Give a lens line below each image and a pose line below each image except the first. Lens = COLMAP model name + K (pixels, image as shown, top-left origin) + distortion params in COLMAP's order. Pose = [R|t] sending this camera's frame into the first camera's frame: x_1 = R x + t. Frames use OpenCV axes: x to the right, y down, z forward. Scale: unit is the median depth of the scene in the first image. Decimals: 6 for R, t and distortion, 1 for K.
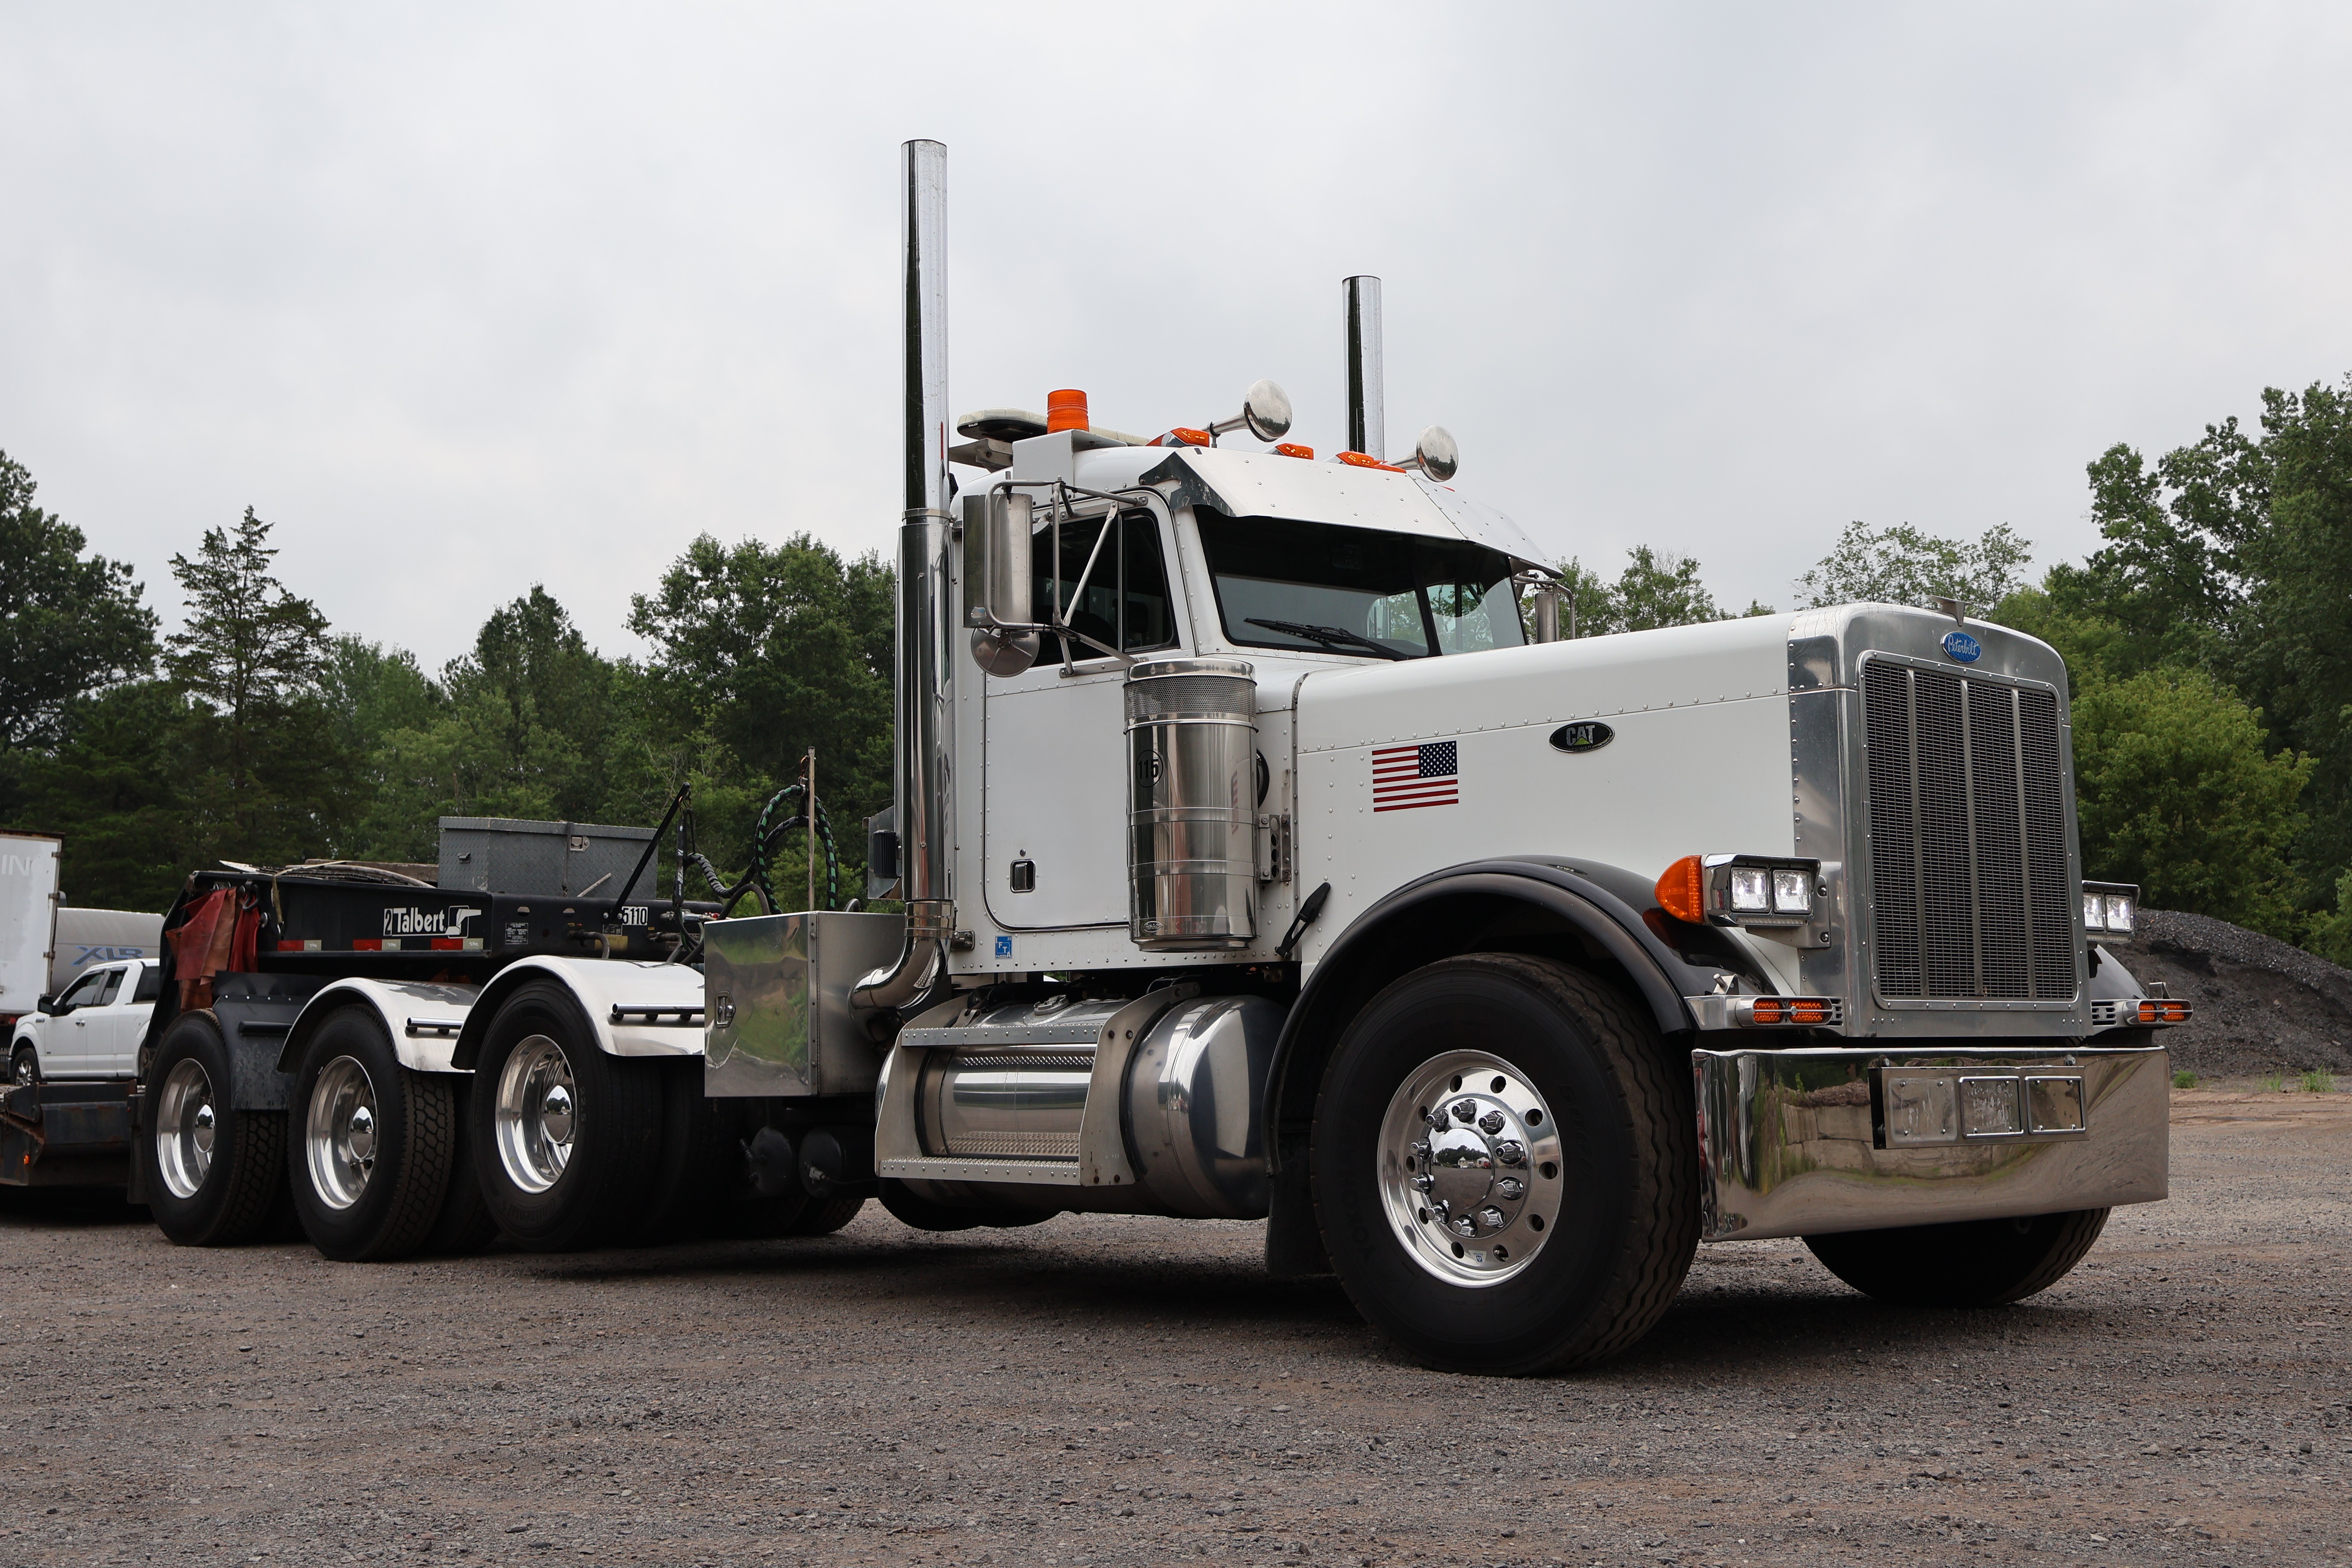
lens RADIAL K [[2632.8, 0, 1176.3], [0, 2632.8, 786.2], [0, 0, 1]] dist [-0.027403, -0.017258]
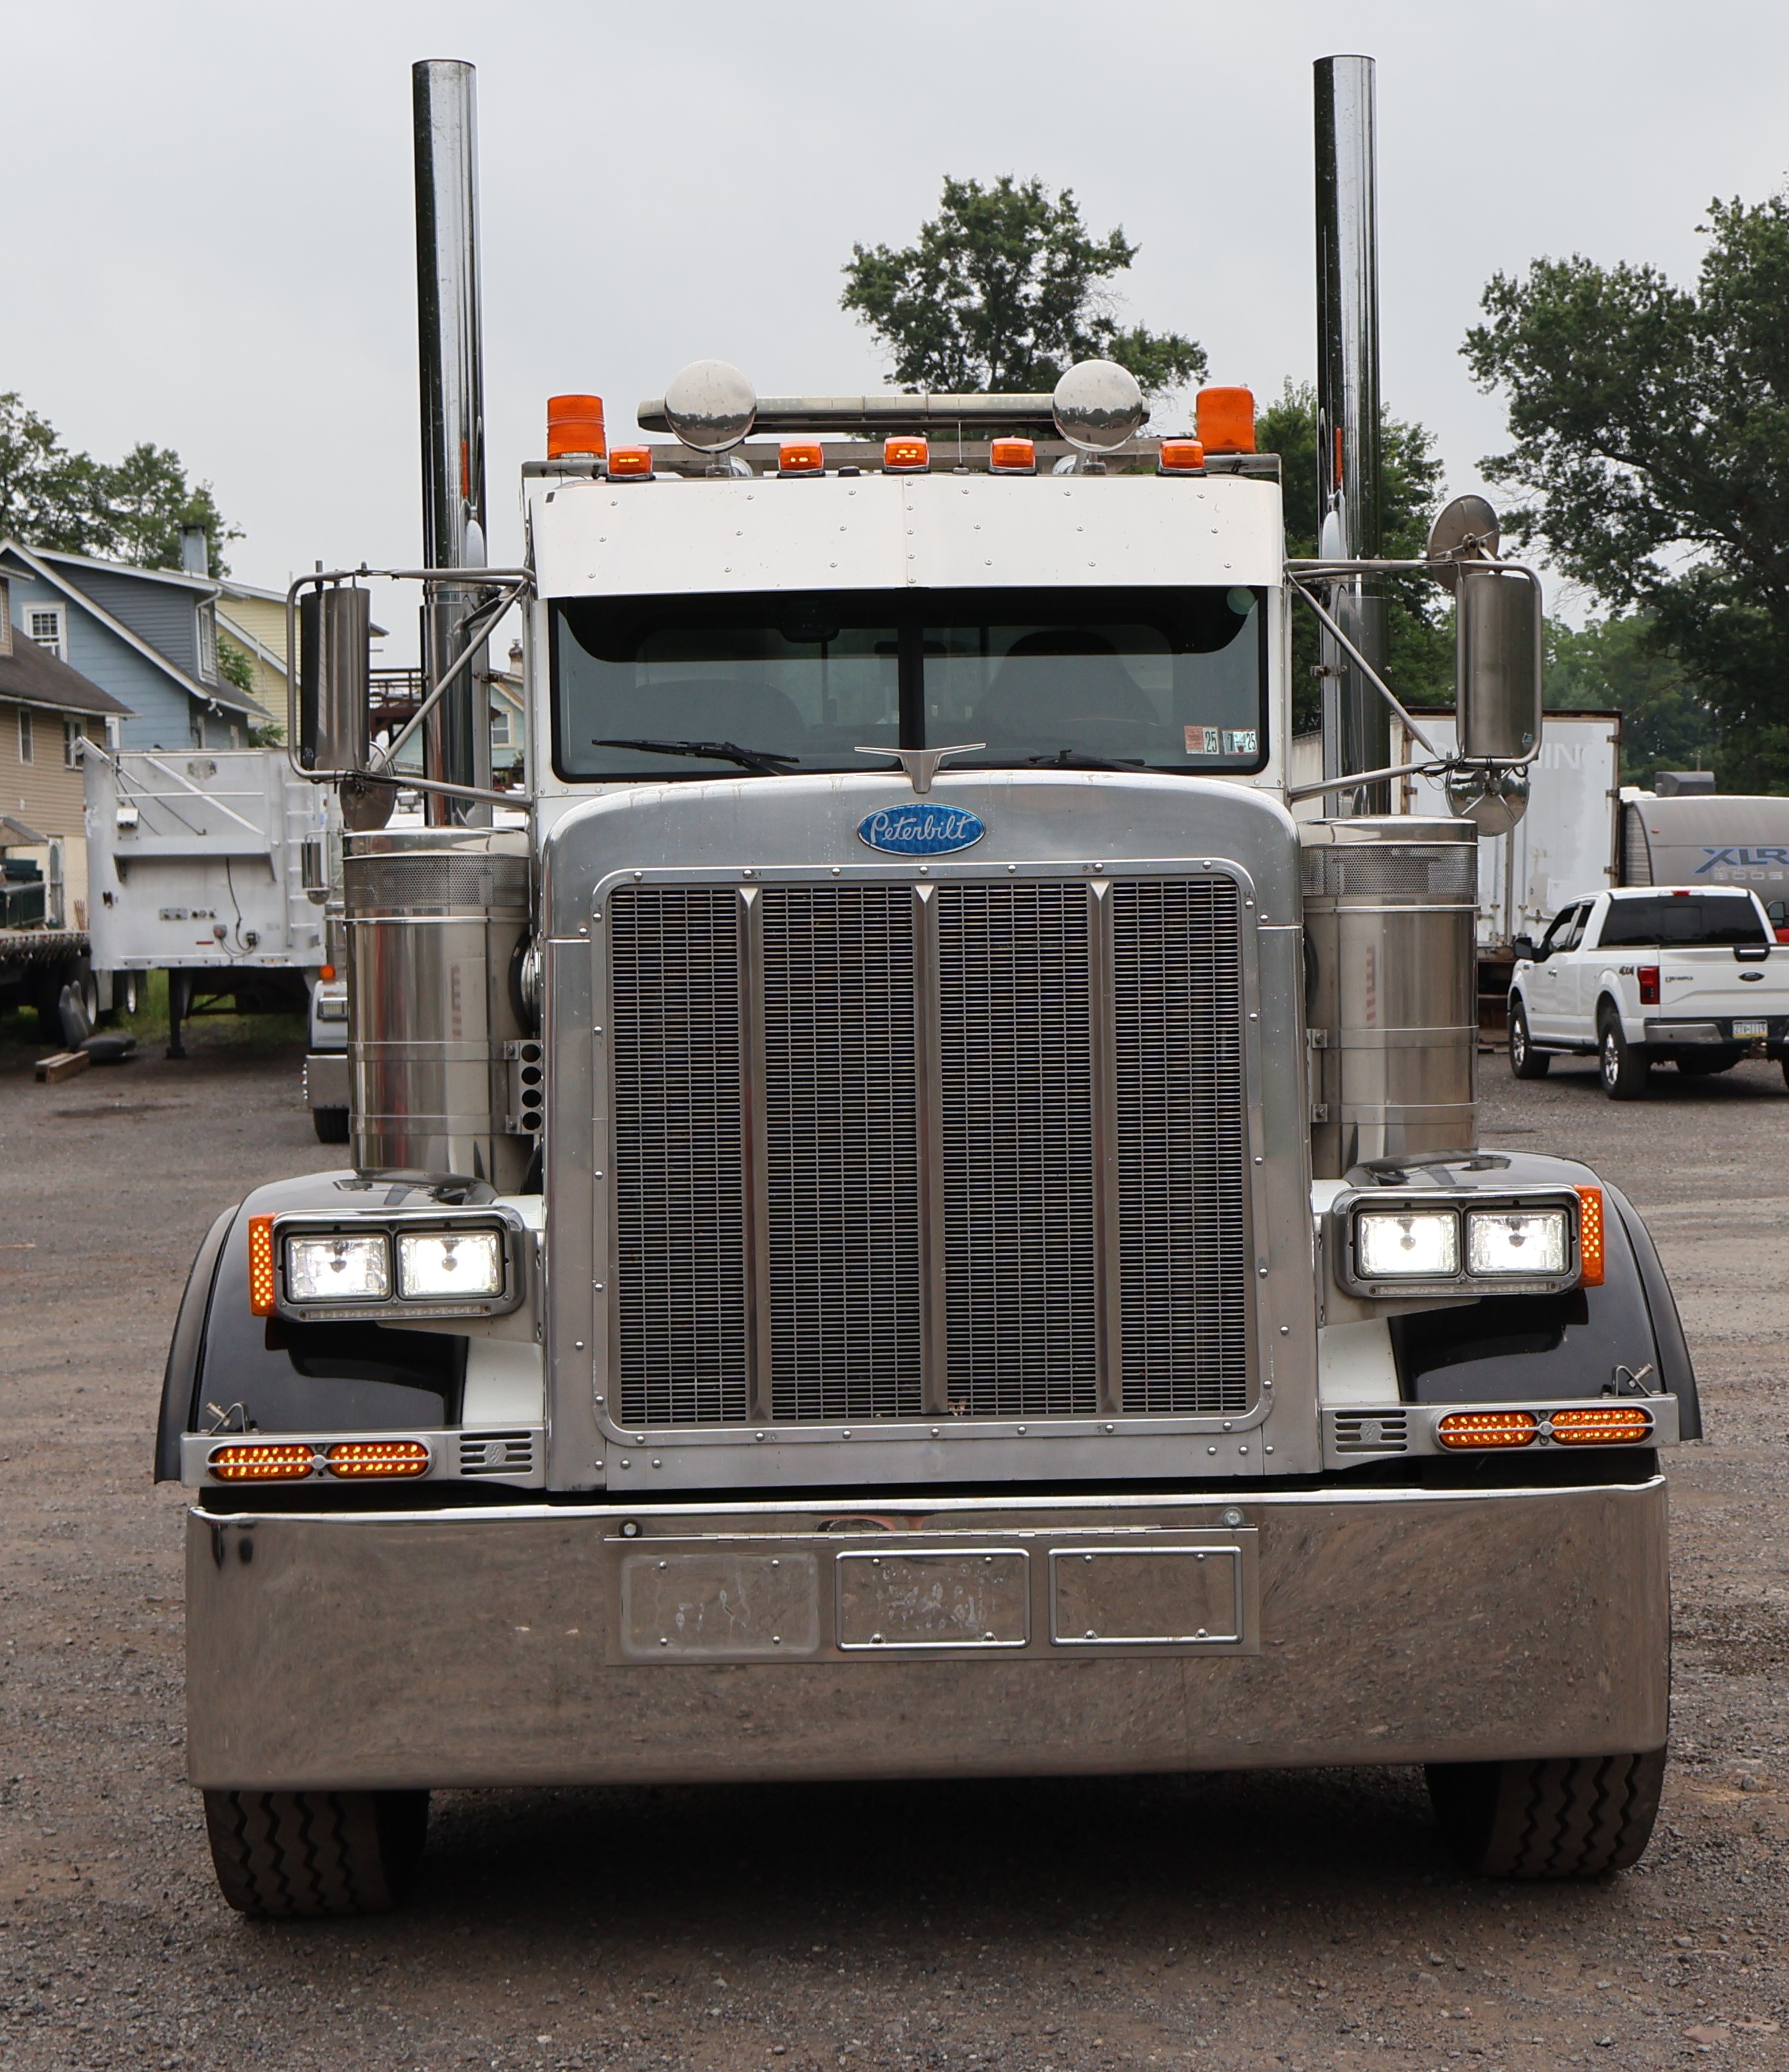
lens RADIAL K [[3693.8, 0, 894.8], [0, 3693.8, 1032.9], [0, 0, 1]] dist [0.009802, 0.010693]
pose [[0.710444, 0.015794, -0.703576, 0.379649], [0.082422, 0.991001, 0.105472, -0.041053], [0.698910, -0.132922, 0.702749, 0.175329]]
